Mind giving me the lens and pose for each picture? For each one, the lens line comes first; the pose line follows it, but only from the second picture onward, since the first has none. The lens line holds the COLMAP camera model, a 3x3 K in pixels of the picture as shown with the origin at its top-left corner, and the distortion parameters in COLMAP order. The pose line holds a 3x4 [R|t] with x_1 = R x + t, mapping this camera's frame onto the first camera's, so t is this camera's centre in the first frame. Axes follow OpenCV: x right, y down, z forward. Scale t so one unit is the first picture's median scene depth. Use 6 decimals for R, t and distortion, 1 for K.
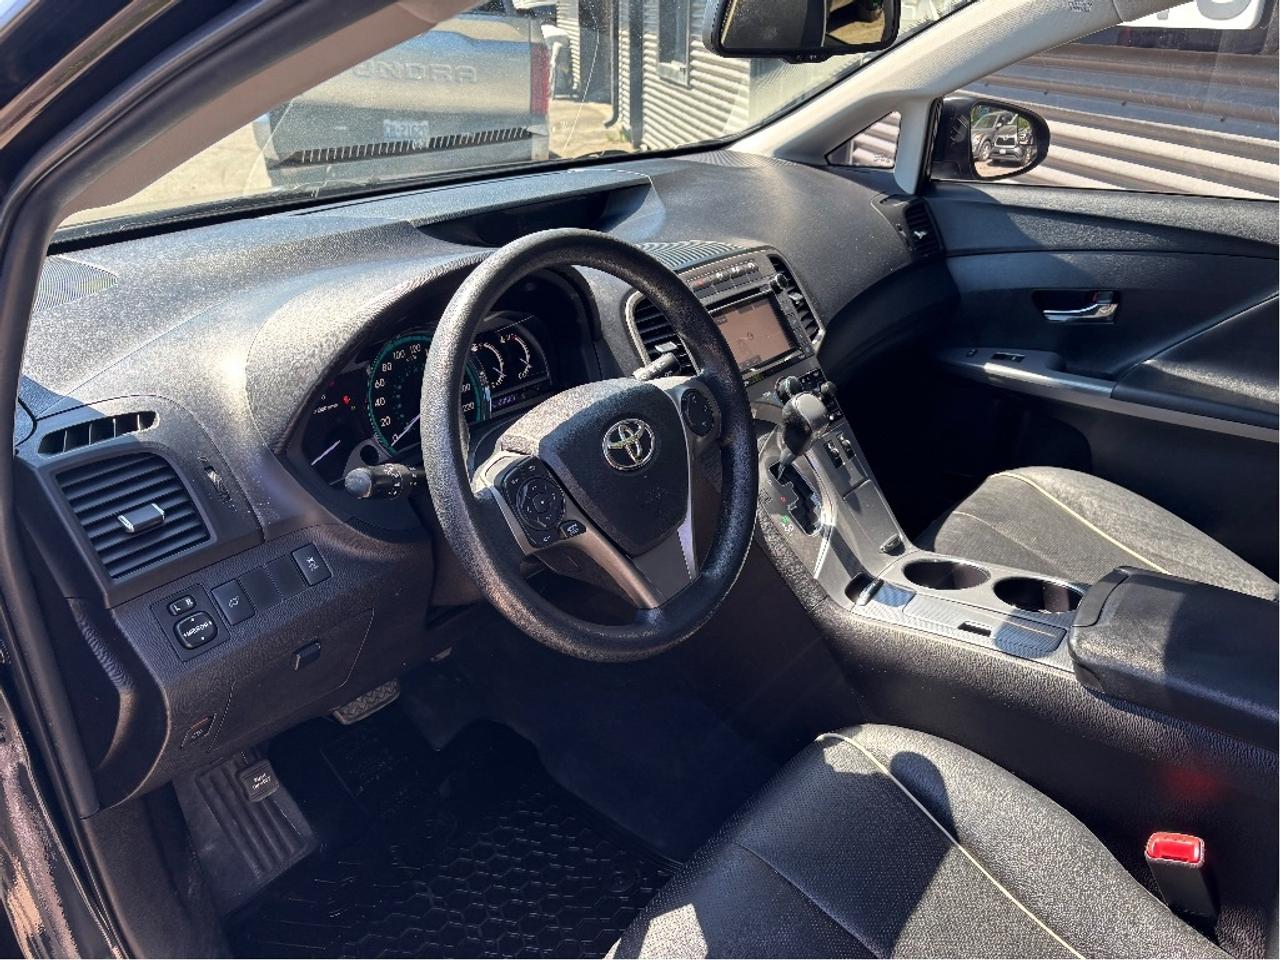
lens RADIAL K [[985.3, 0, 640.0], [0, 985.3, 480.0], [0, 0, 1]] dist [-0.000680, -0.001659]
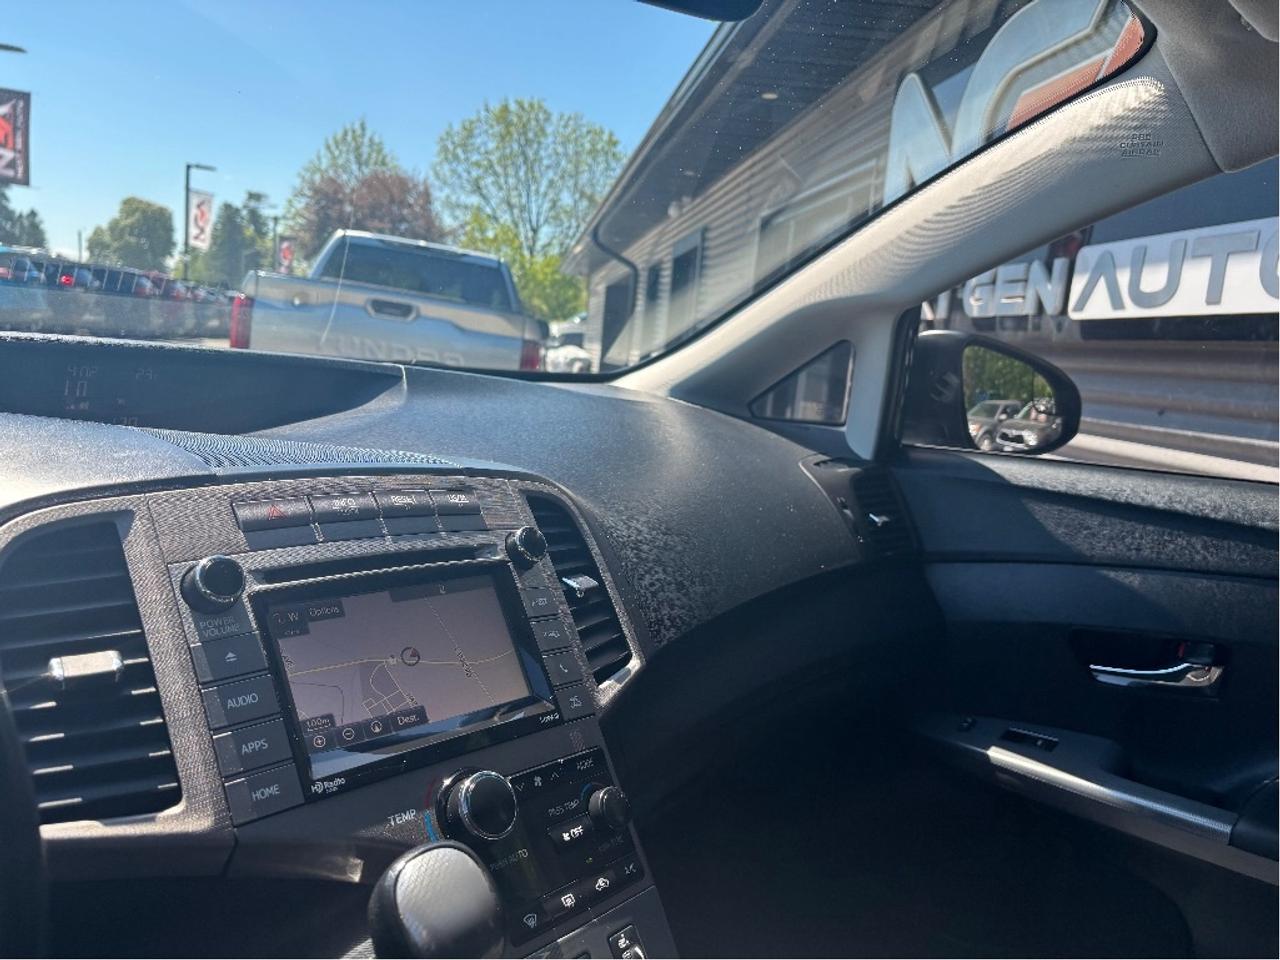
lens RADIAL K [[924.6, 0, 640.0], [0, 924.6, 480.0], [0, 0, 1]] dist [0.008633, 0.000180]
pose [[0.994754, 0.094214, -0.039864, 0.159008], [-0.101991, 0.943624, -0.314915, -0.076575], [0.007947, 0.317329, 0.948282, 0.449588]]
